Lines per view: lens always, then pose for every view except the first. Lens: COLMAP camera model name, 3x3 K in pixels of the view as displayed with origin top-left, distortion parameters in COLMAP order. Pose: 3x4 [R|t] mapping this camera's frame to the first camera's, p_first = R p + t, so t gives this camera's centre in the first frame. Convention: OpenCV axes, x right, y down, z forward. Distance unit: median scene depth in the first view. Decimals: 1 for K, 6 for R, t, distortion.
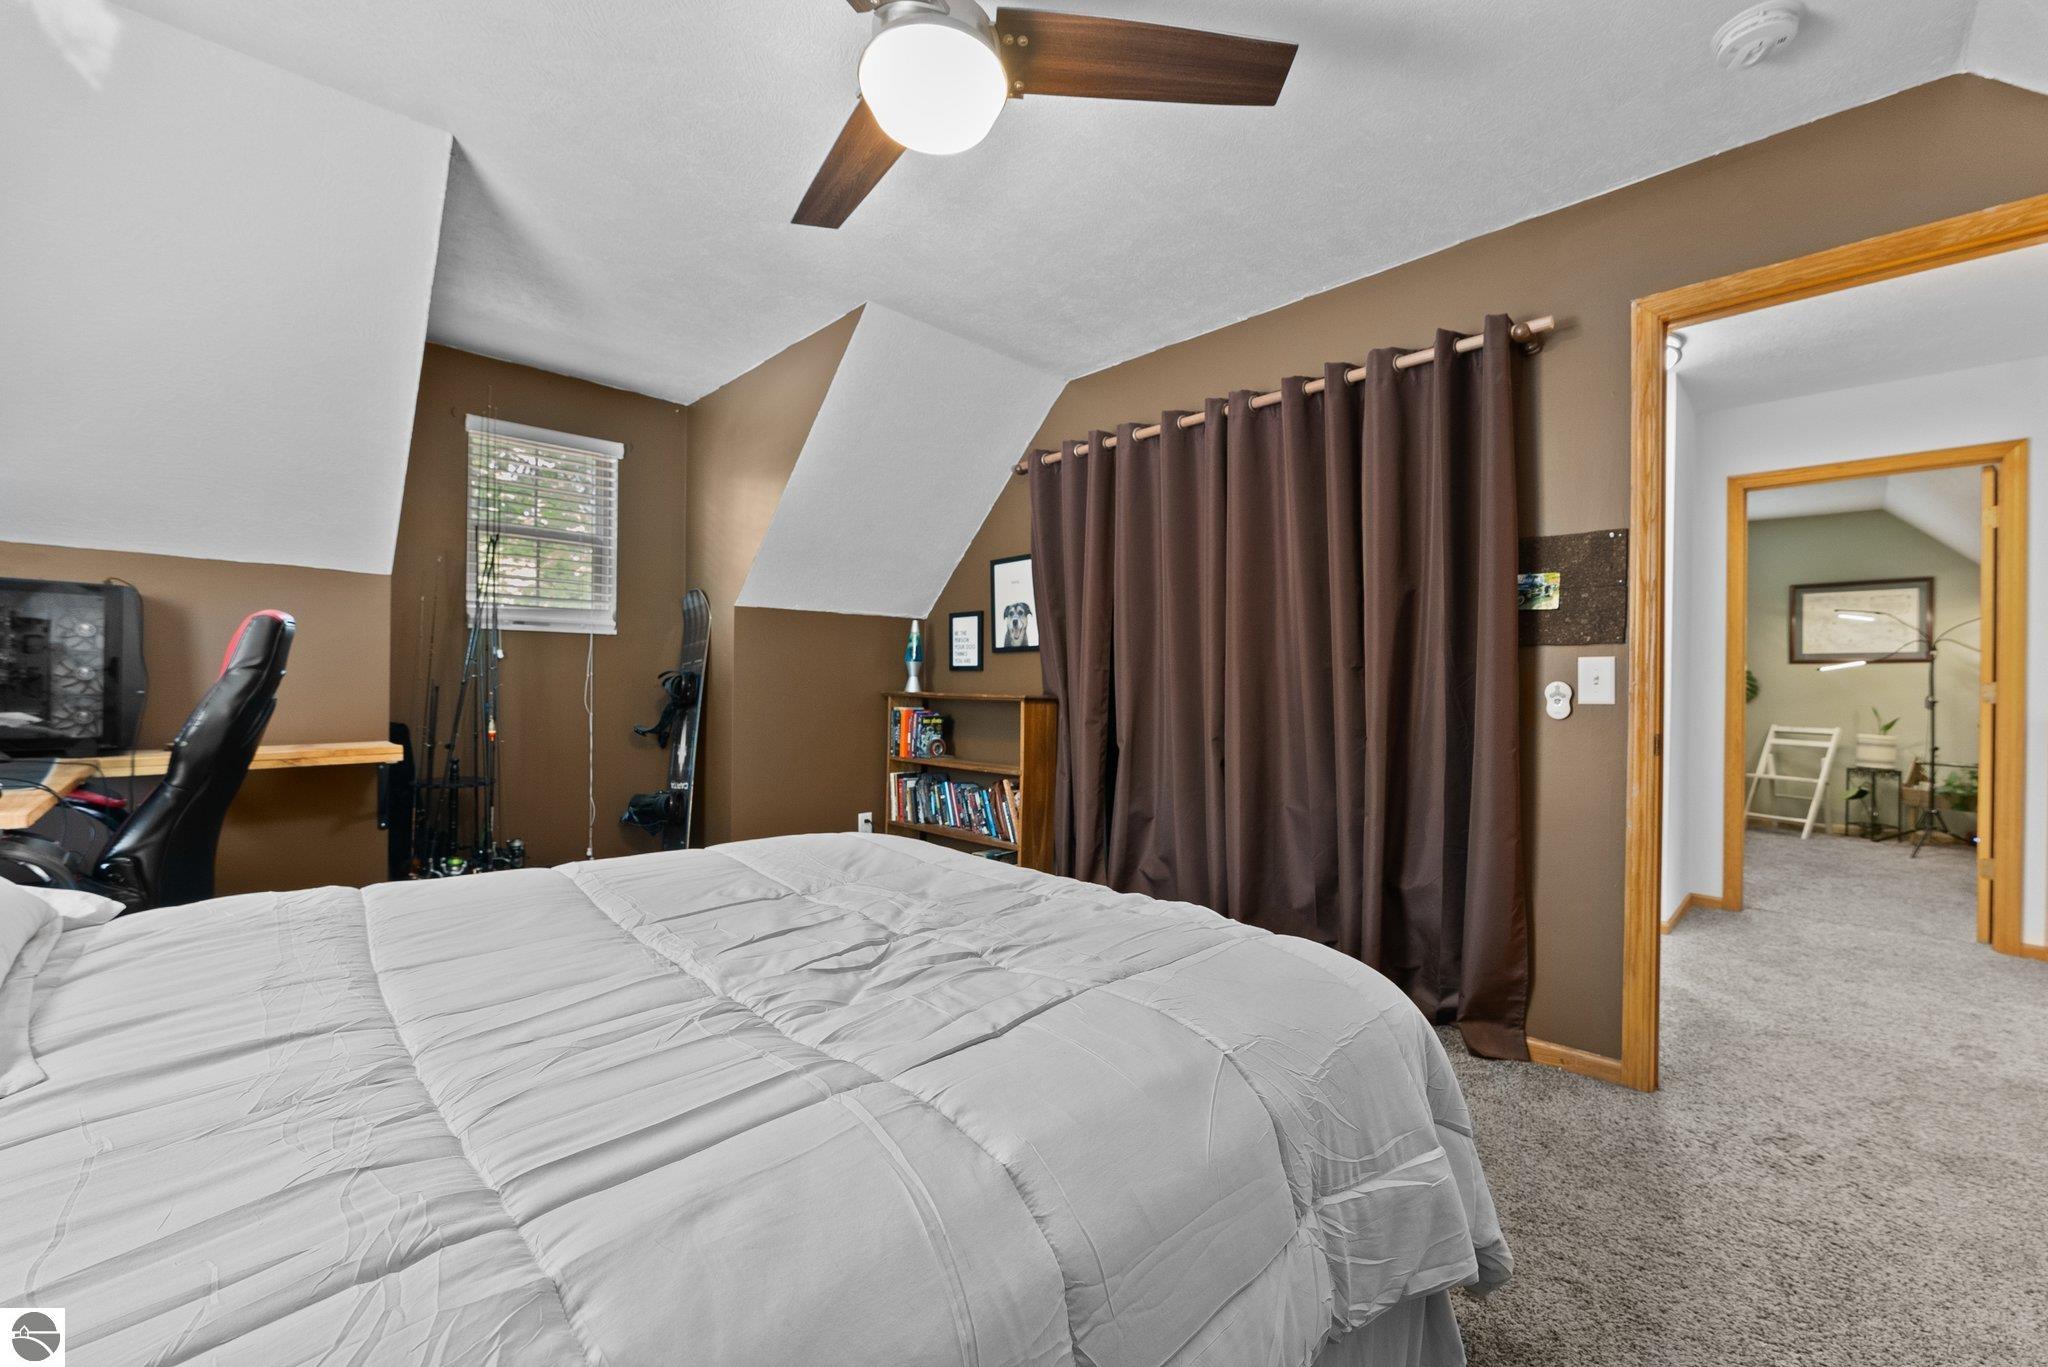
lens RADIAL K [[831.5, 0, 1020.7], [0, 831.5, 676.0], [0, 0, 1]] dist [-0.000123, -0.000036]
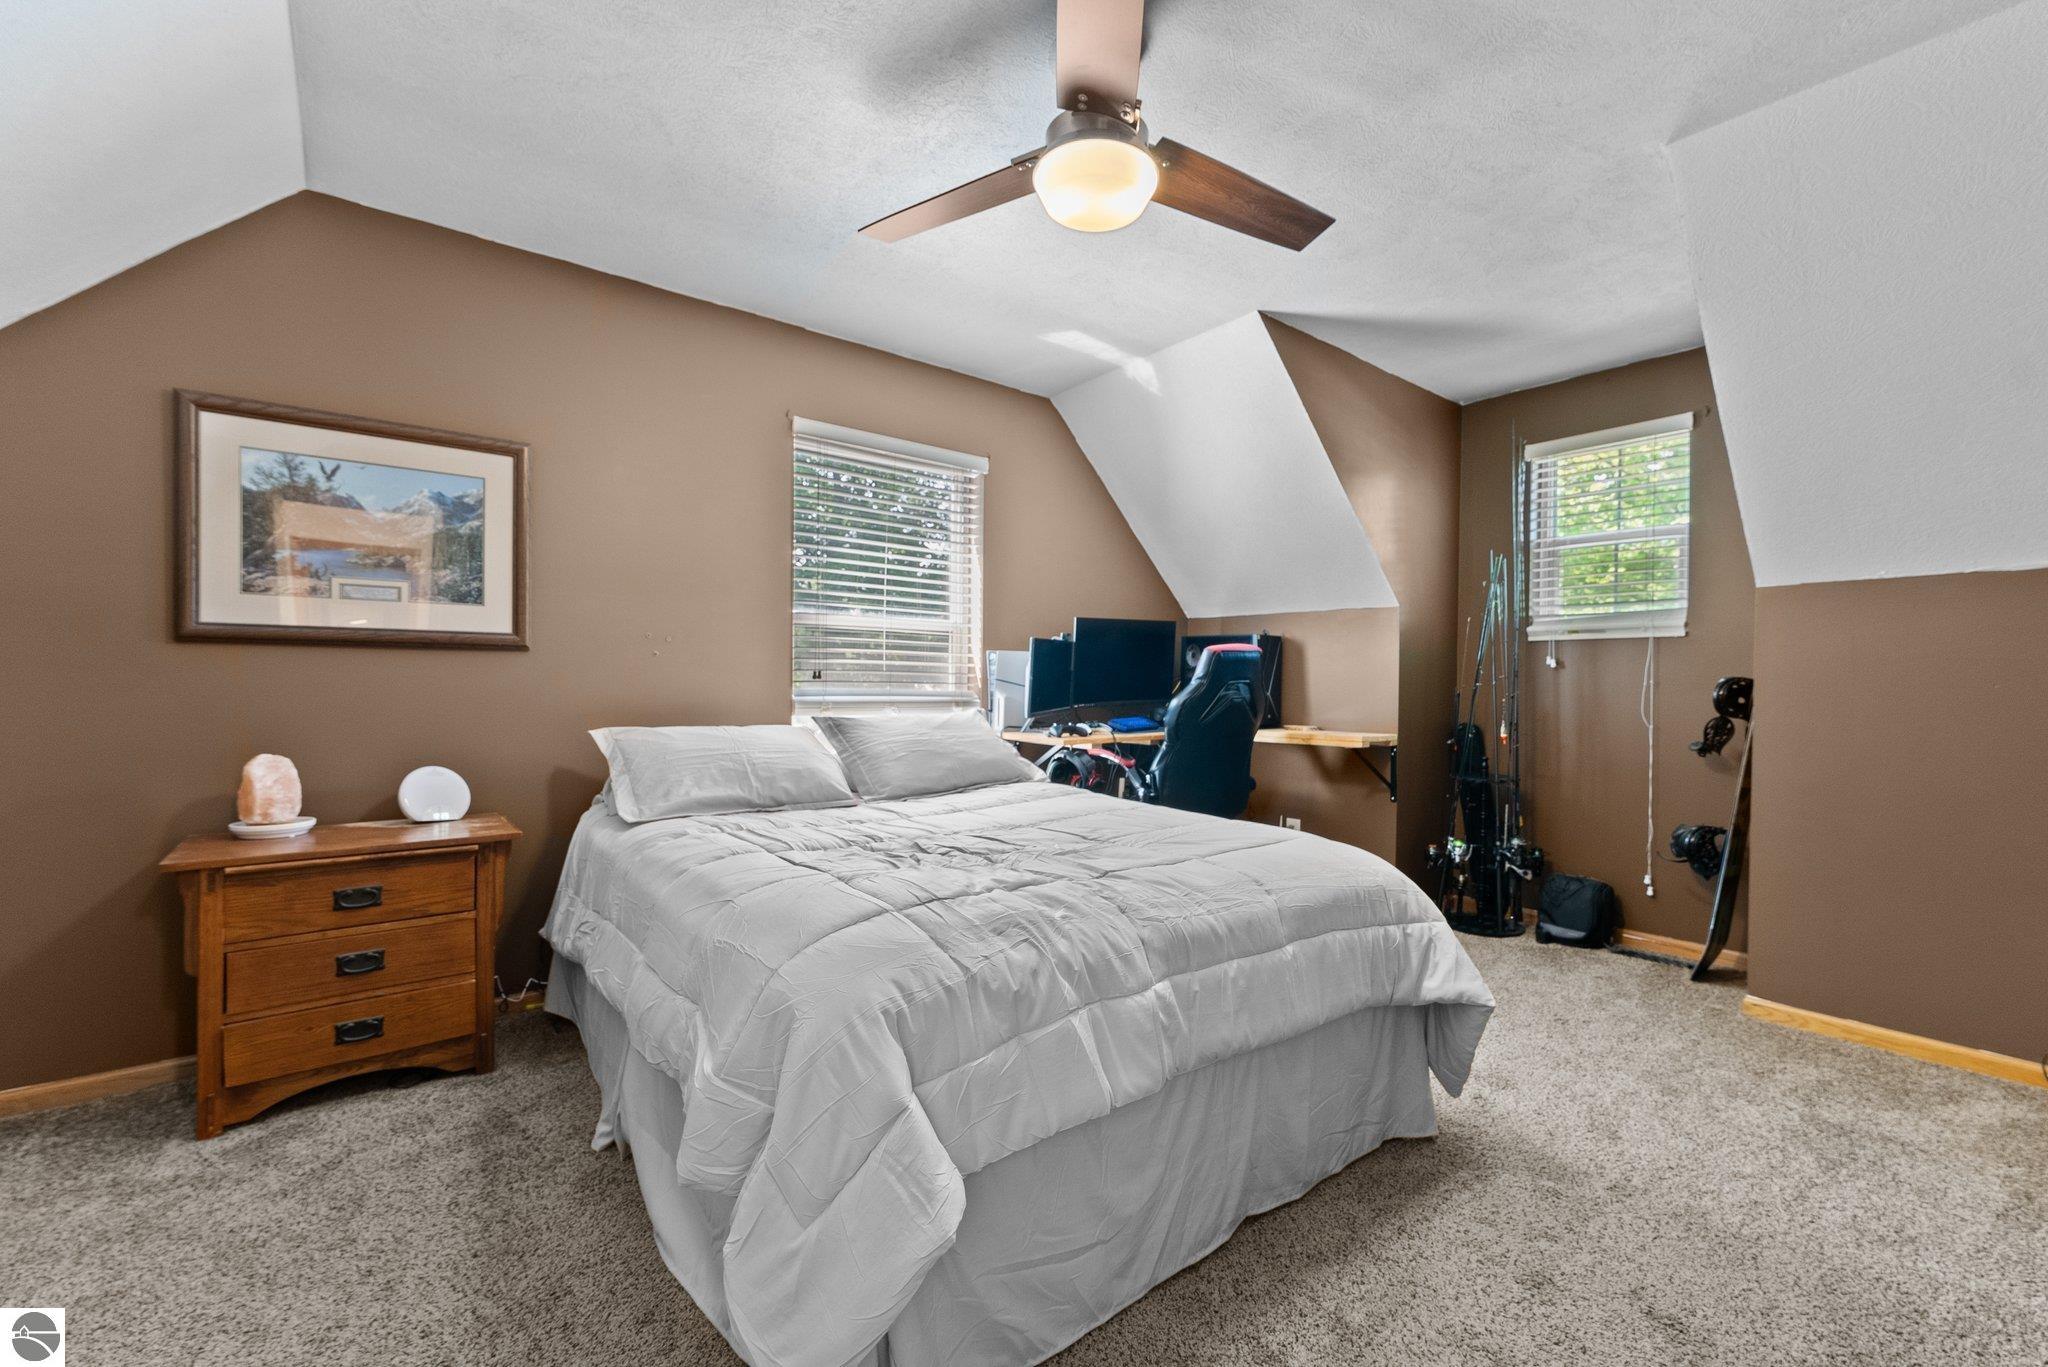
lens RADIAL K [[825.3, 0, 1024.0], [0, 825.3, 683.5], [0, 0, 1]] dist [0.000539, 0.000184]
pose [[-0.087712, -0.009667, -0.996099, 0.502564], [-0.002266, 0.999952, -0.009505, 0.010741], [0.996143, 0.001423, -0.087730, 0.466120]]
